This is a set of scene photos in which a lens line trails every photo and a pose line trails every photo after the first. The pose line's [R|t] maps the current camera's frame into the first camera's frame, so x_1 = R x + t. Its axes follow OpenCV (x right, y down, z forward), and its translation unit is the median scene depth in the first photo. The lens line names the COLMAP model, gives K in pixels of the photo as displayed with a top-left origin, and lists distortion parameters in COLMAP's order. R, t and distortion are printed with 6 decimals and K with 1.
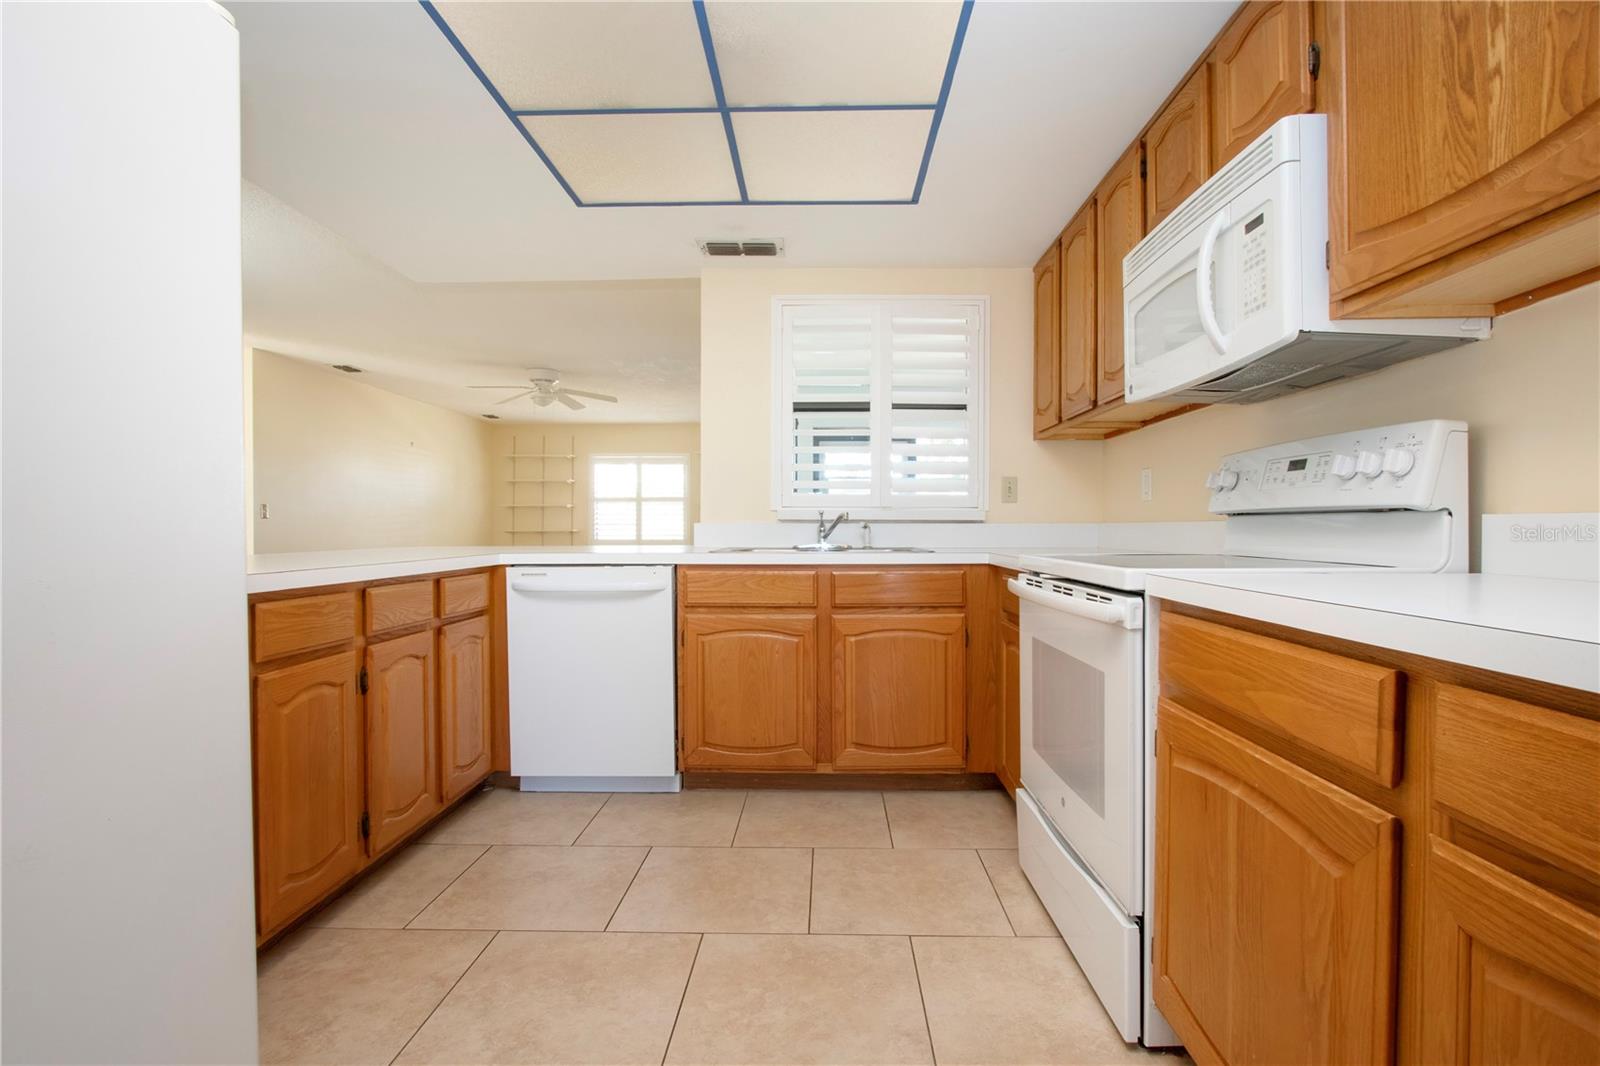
lens RADIAL K [[749.6, 0, 801.4], [0, 749.6, 517.3], [0, 0, 1]] dist [-0.012037, -0.000677]
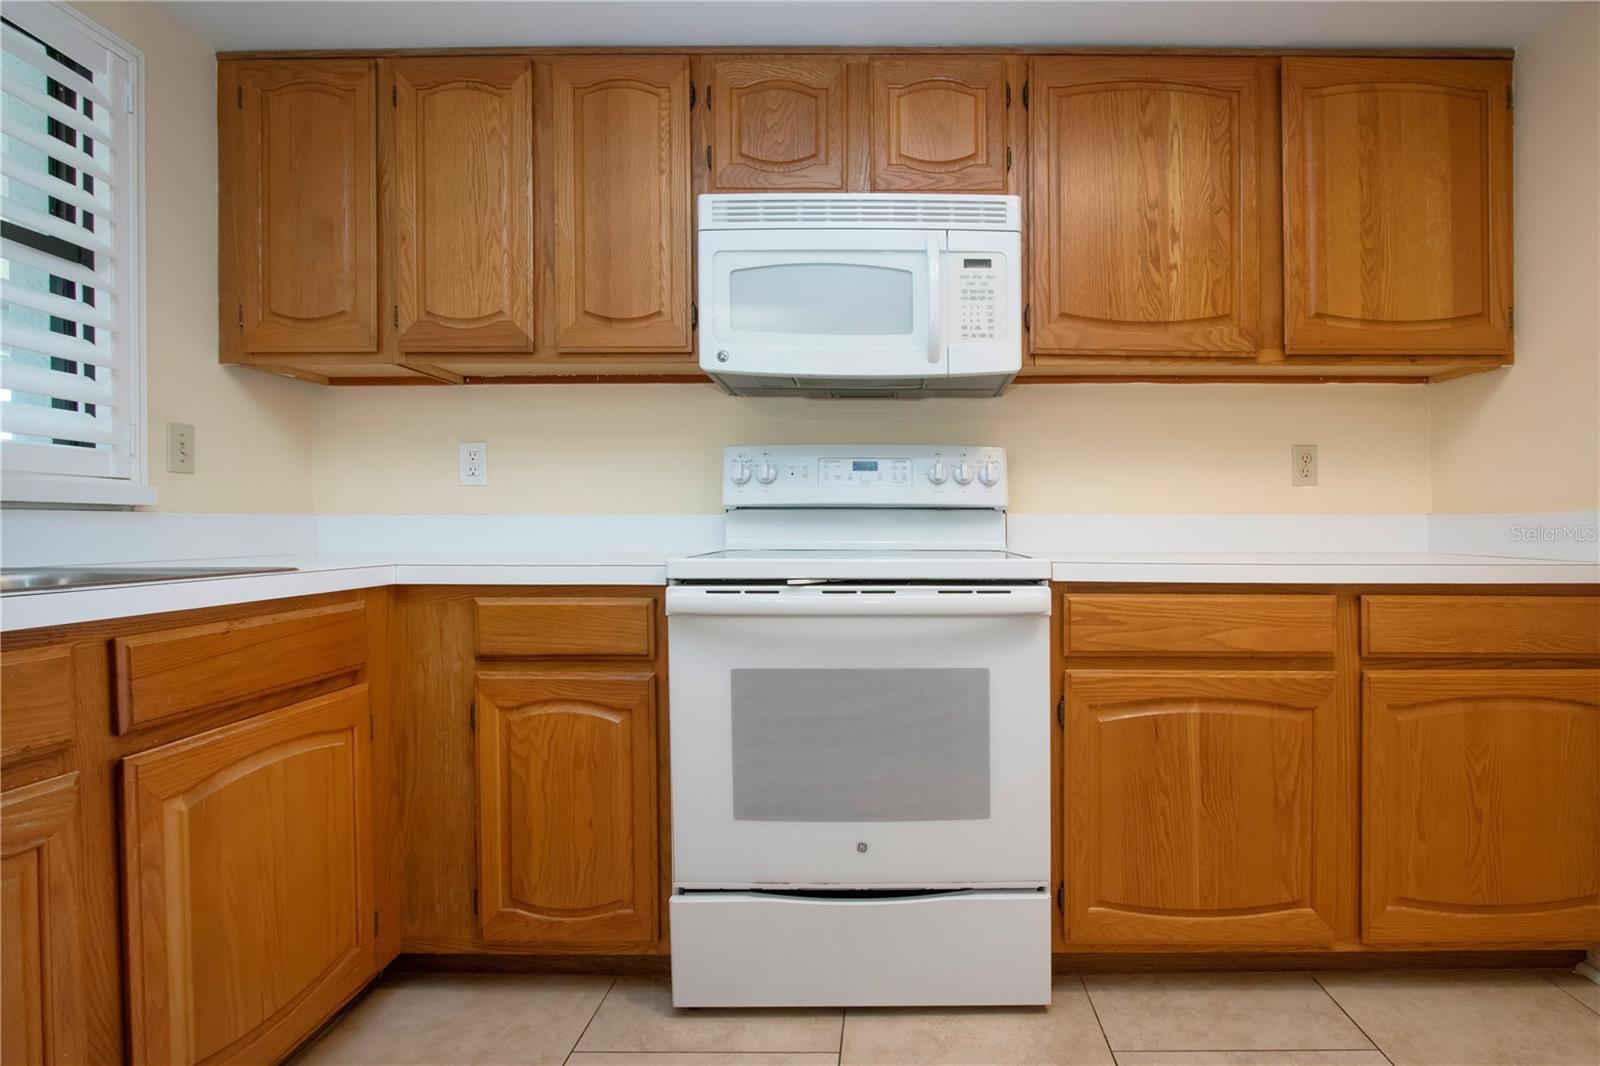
lens RADIAL K [[749.6, 0, 795.7], [0, 749.6, 529.5], [0, 0, 1]] dist [-0.012037, -0.000677]
pose [[-0.028232, -0.010041, 0.999551, -0.756323], [-0.012650, 0.999873, 0.009687, 0.027671], [-0.999521, -0.012370, -0.028355, 1.730928]]
